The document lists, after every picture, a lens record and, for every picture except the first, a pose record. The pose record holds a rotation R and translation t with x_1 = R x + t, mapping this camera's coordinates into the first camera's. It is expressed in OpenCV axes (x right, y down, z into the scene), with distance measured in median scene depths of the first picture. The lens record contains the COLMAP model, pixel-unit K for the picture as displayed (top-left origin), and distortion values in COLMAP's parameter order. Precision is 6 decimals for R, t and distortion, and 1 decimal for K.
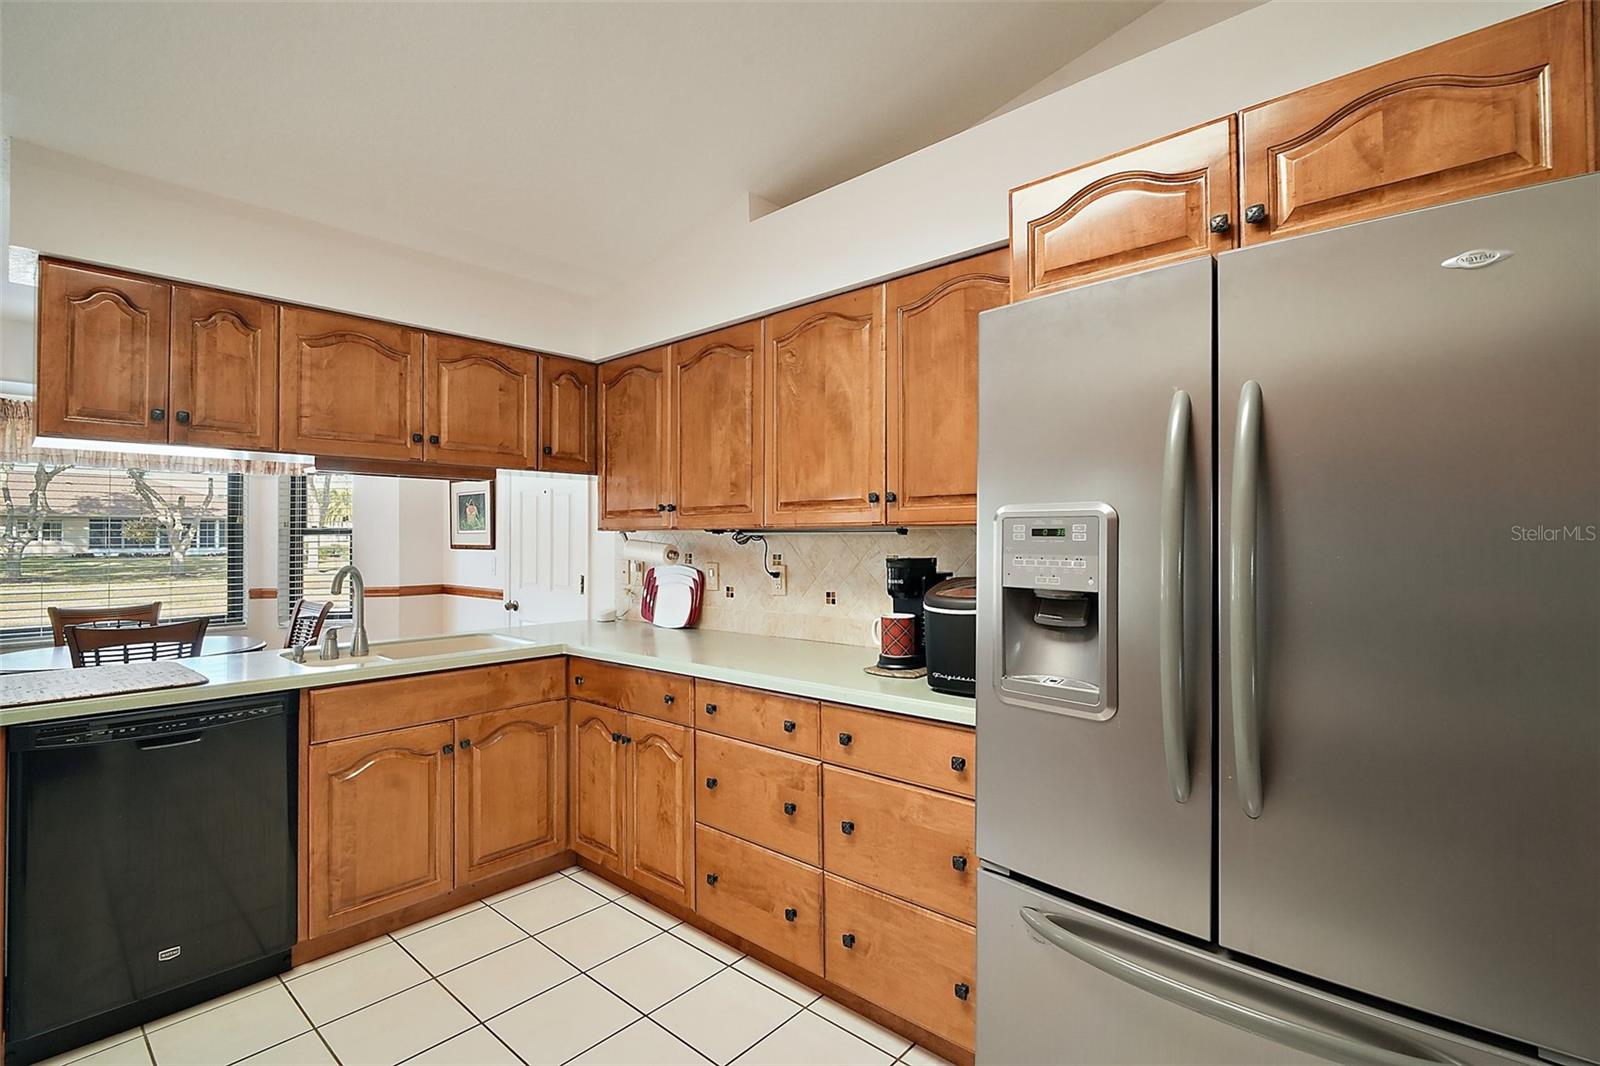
lens RADIAL K [[738.4, 0, 826.2], [0, 738.4, 531.0], [0, 0, 1]] dist [-0.001576, -0.000953]
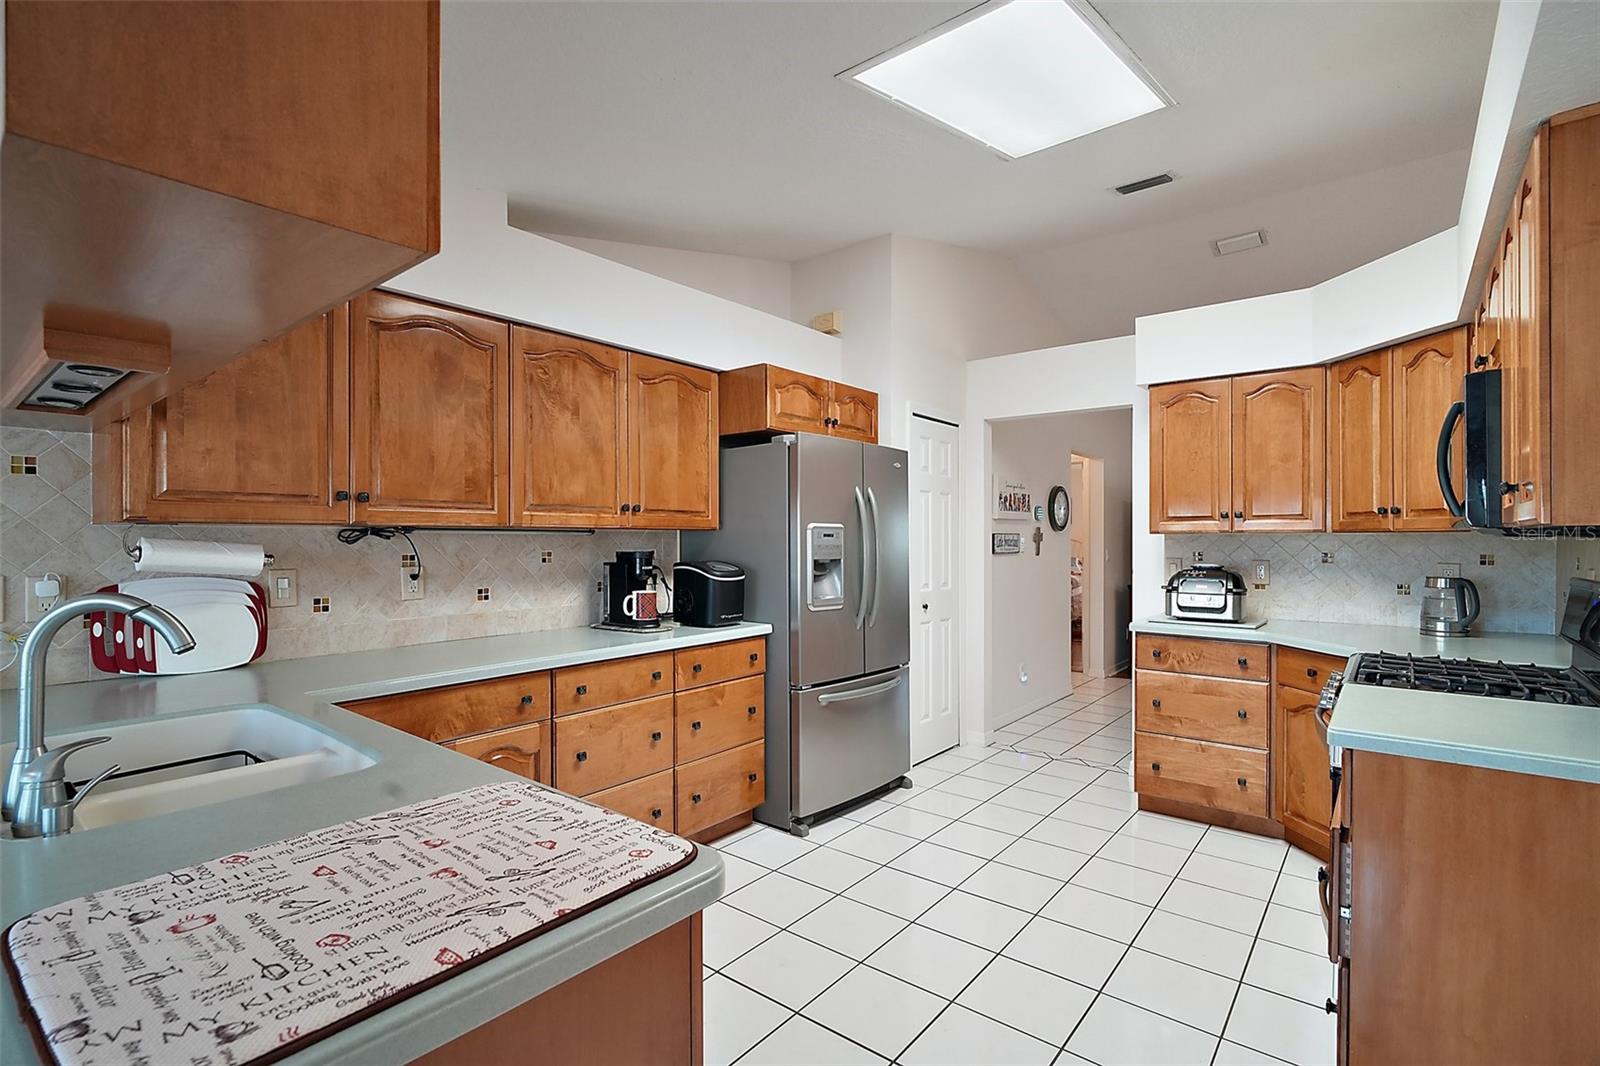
lens RADIAL K [[746.6, 0, 797.1], [0, 746.6, 537.6], [0, 0, 1]] dist [-0.002471, -0.001741]
pose [[-0.035852, 0.005572, 0.999342, -1.221227], [-0.010113, 0.999931, -0.005938, 0.013808], [-0.999306, -0.010320, -0.035793, 0.678248]]
